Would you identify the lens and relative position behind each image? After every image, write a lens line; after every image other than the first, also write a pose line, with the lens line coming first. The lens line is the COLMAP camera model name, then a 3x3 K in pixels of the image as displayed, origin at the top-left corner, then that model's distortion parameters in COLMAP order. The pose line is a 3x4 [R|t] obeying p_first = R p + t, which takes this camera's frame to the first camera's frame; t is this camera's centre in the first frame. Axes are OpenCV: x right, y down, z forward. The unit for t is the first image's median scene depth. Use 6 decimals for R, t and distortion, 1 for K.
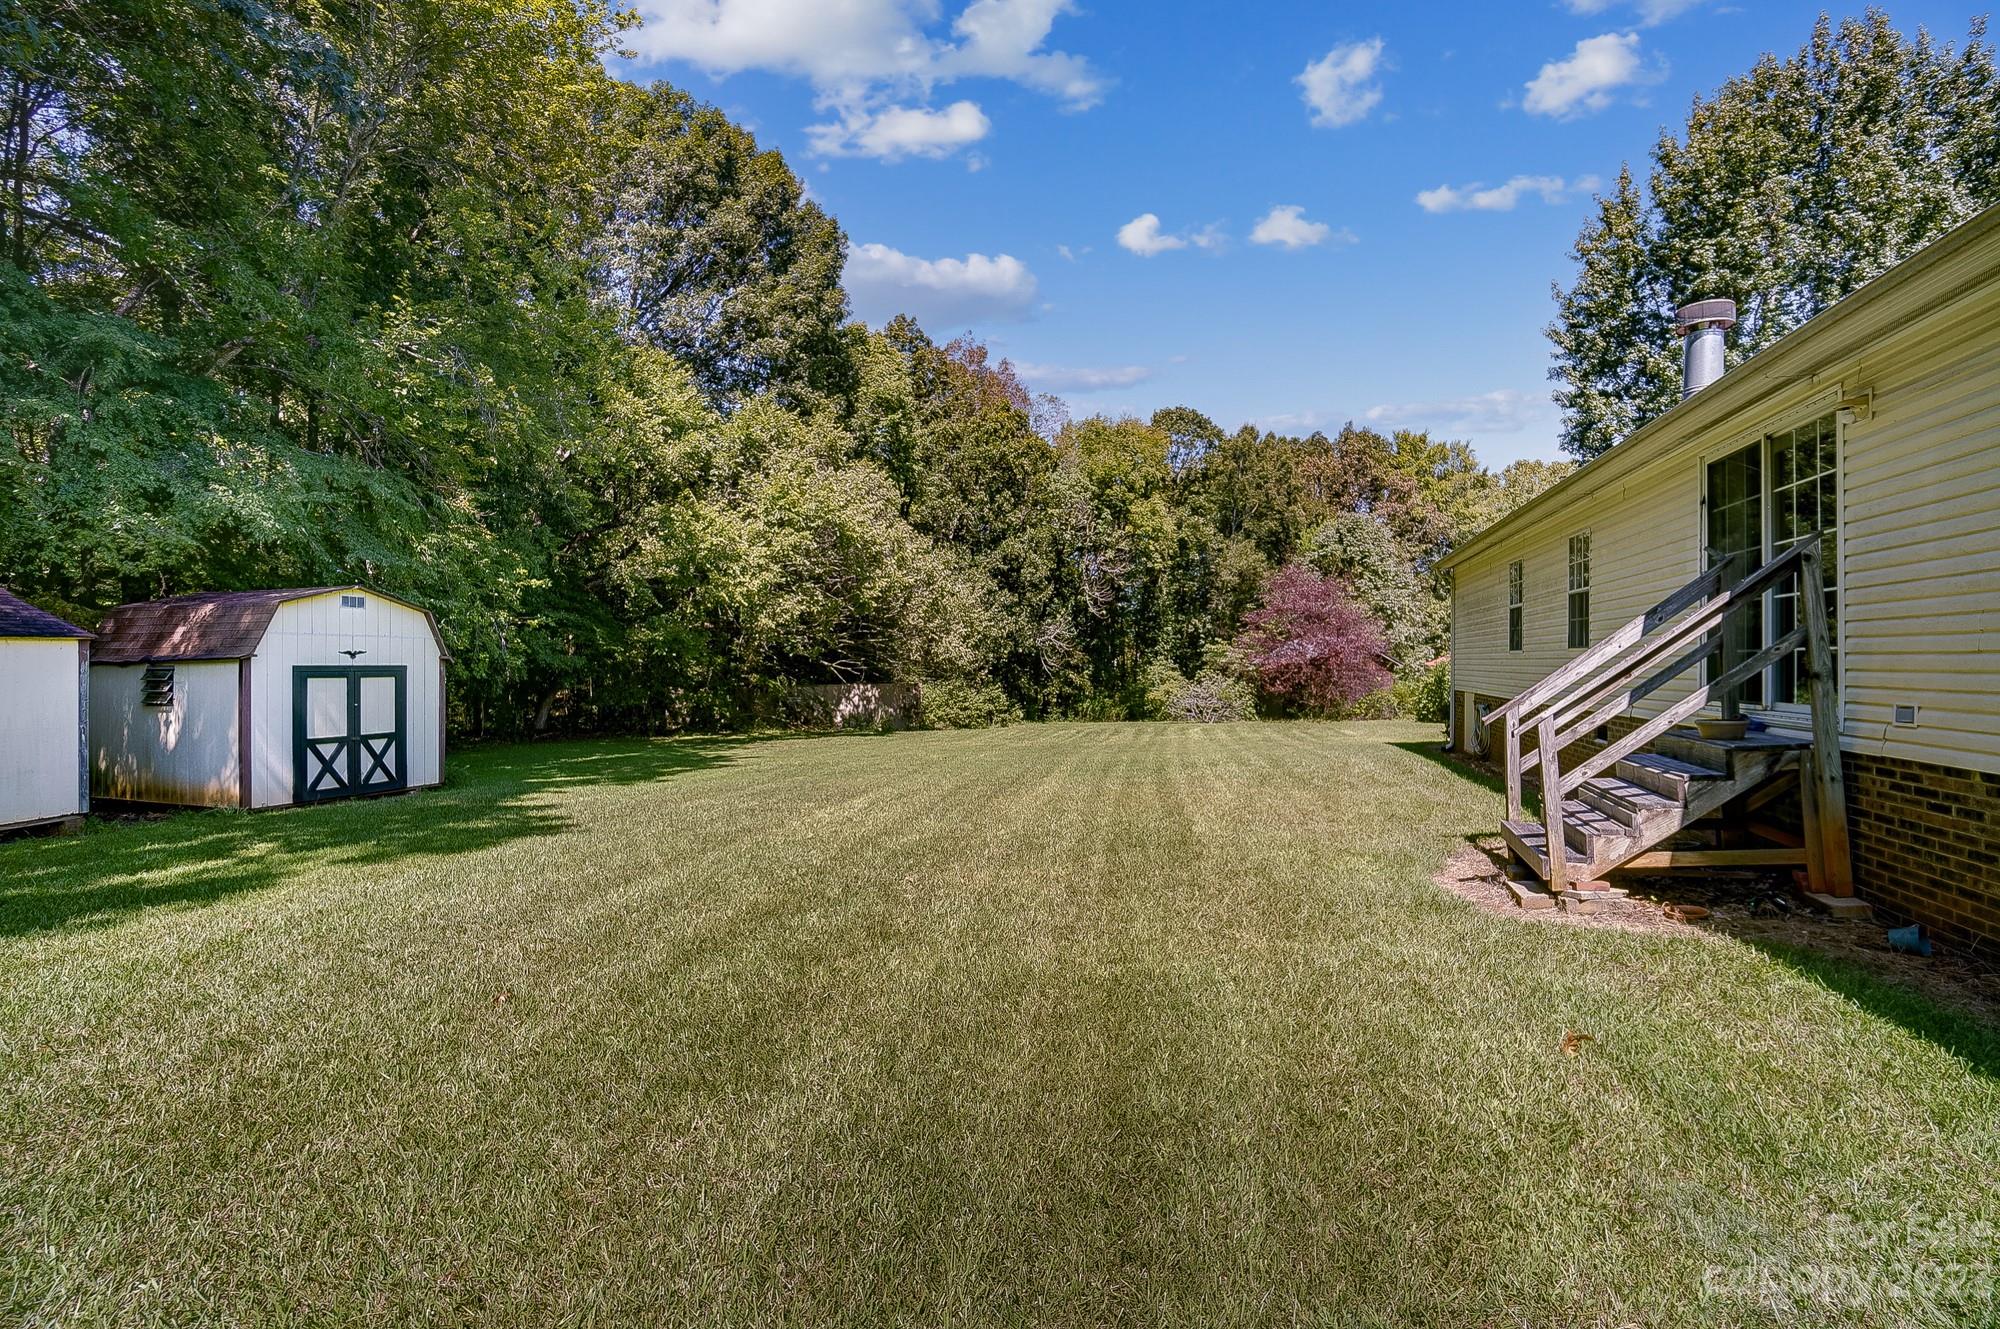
lens RADIAL K [[887.1, 0, 988.4], [0, 887.1, 658.0], [0, 0, 1]] dist [-0.065223, 0.022836]
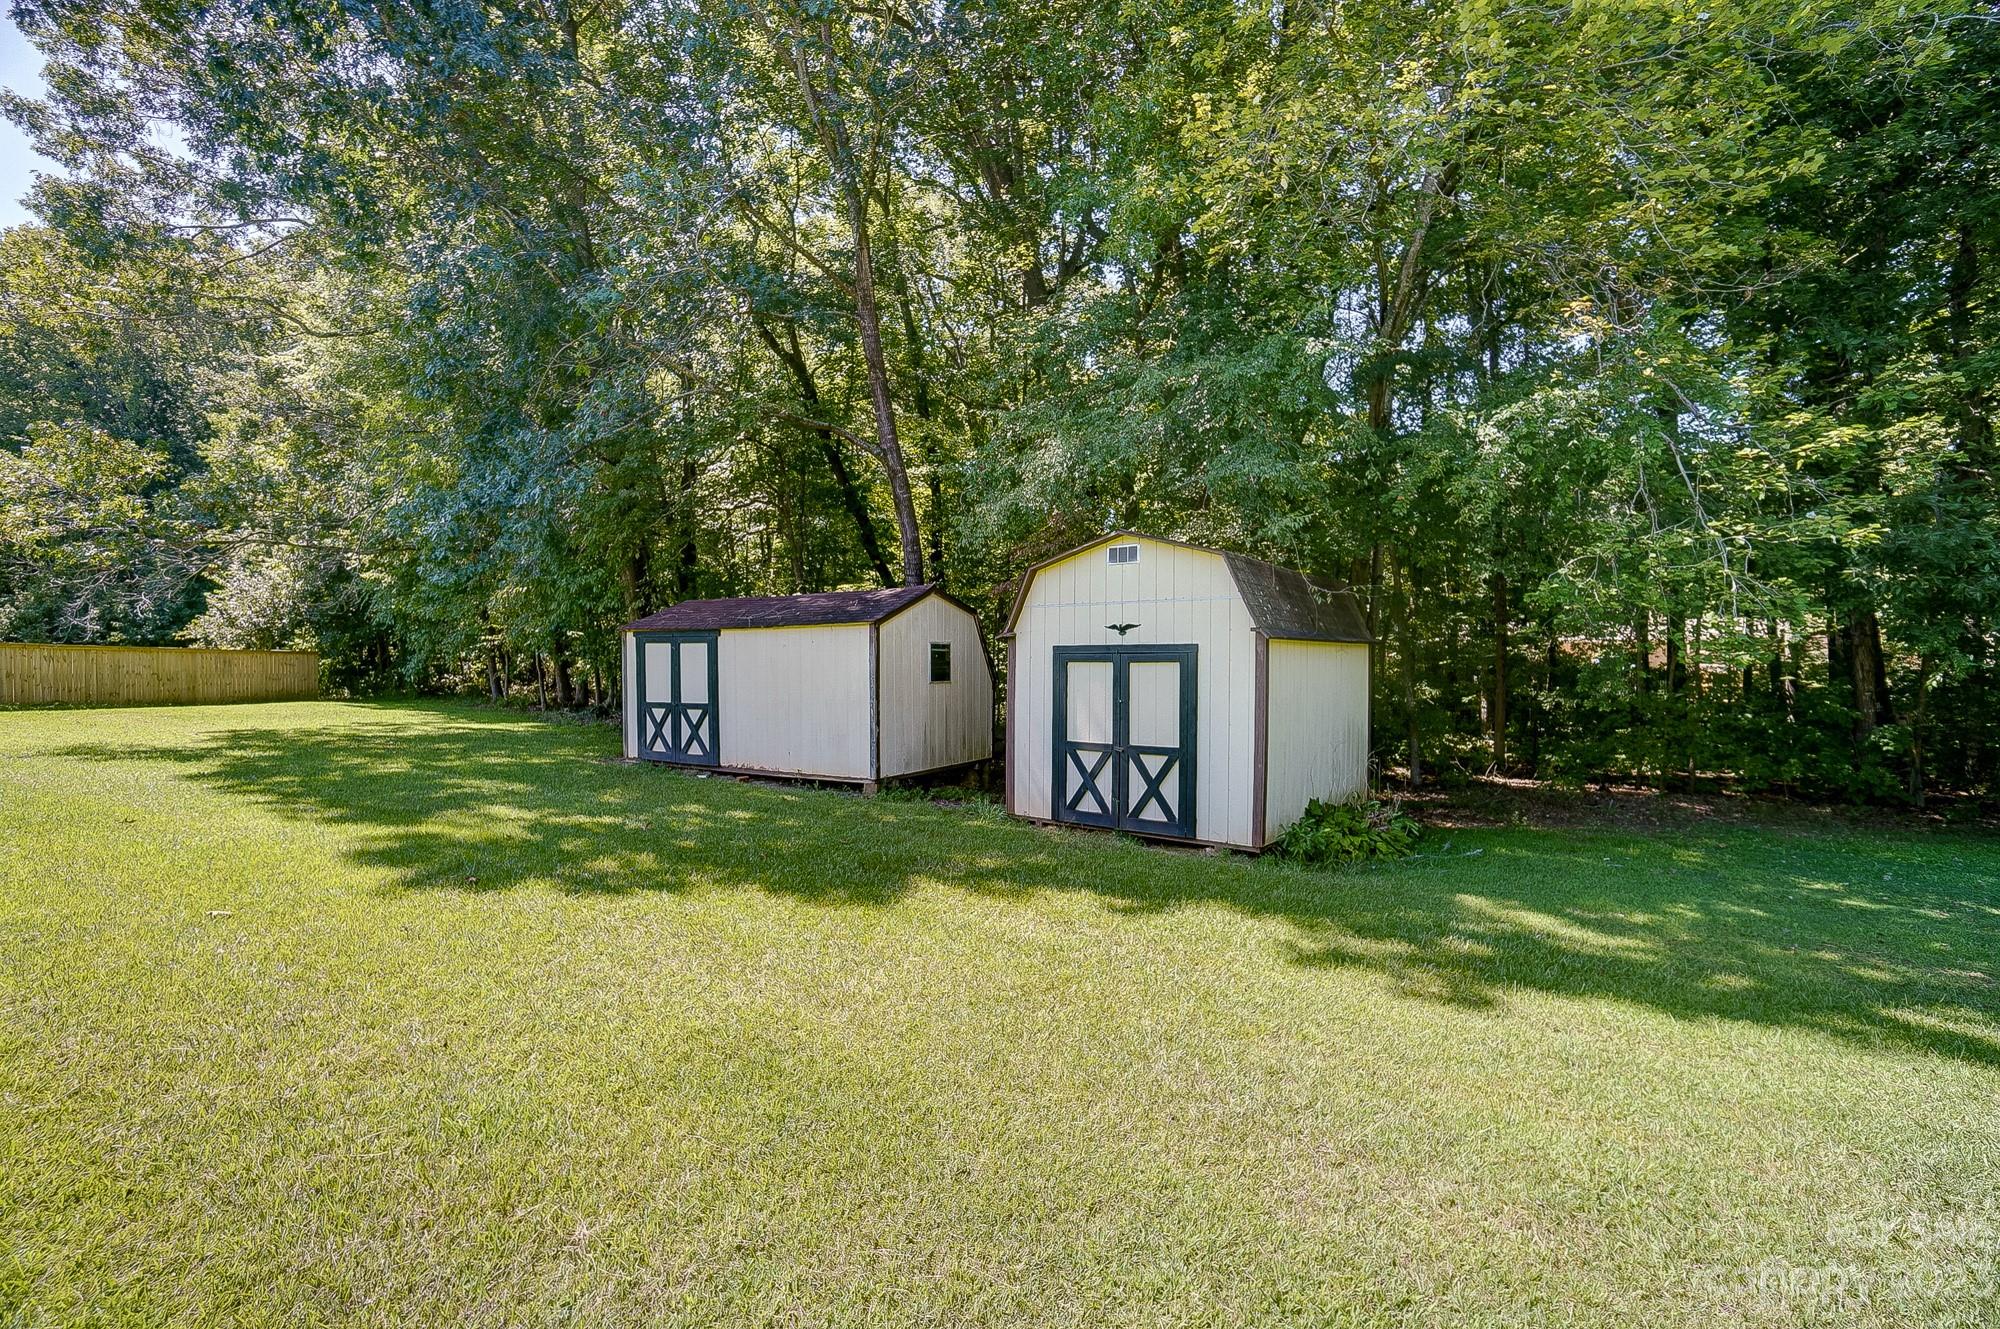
lens RADIAL K [[887.1, 0, 988.4], [0, 887.1, 658.0], [0, 0, 1]] dist [-0.065223, 0.022836]
pose [[-0.341504, -0.010350, -0.939823, -0.022689], [-0.001432, 0.999944, -0.010491, 0.027019], [0.939879, -0.002237, -0.341499, 1.144842]]
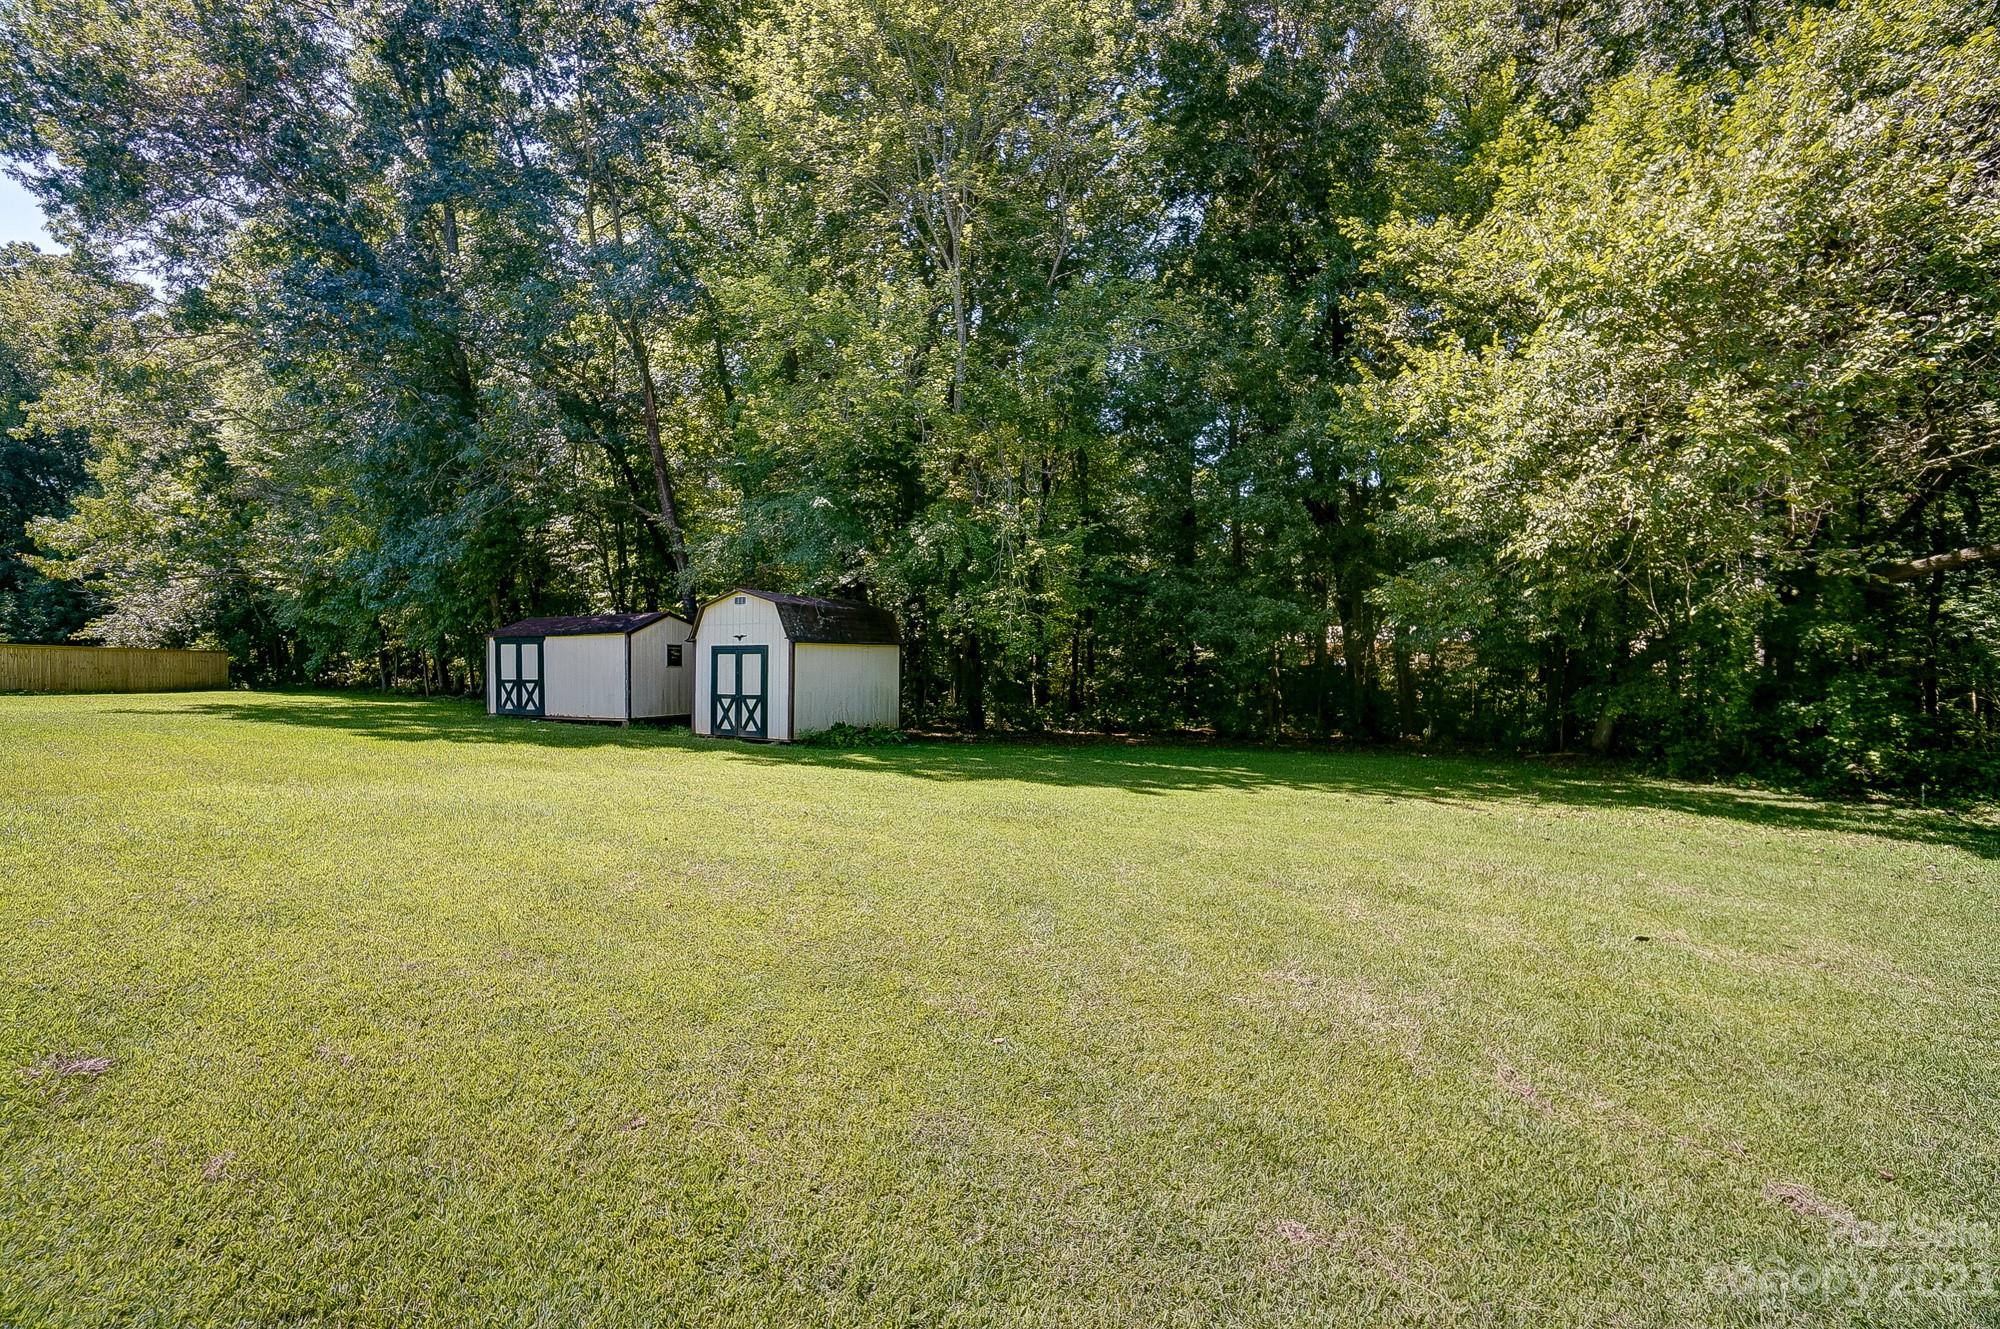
lens RADIAL K [[887.1, 0, 988.4], [0, 887.1, 658.0], [0, 0, 1]] dist [-0.065223, 0.022836]
pose [[-0.230743, -0.011832, -0.972943, 0.583897], [0.000044, 0.999926, -0.012170, 0.047140], [0.973015, -0.002851, -0.230725, 1.736639]]
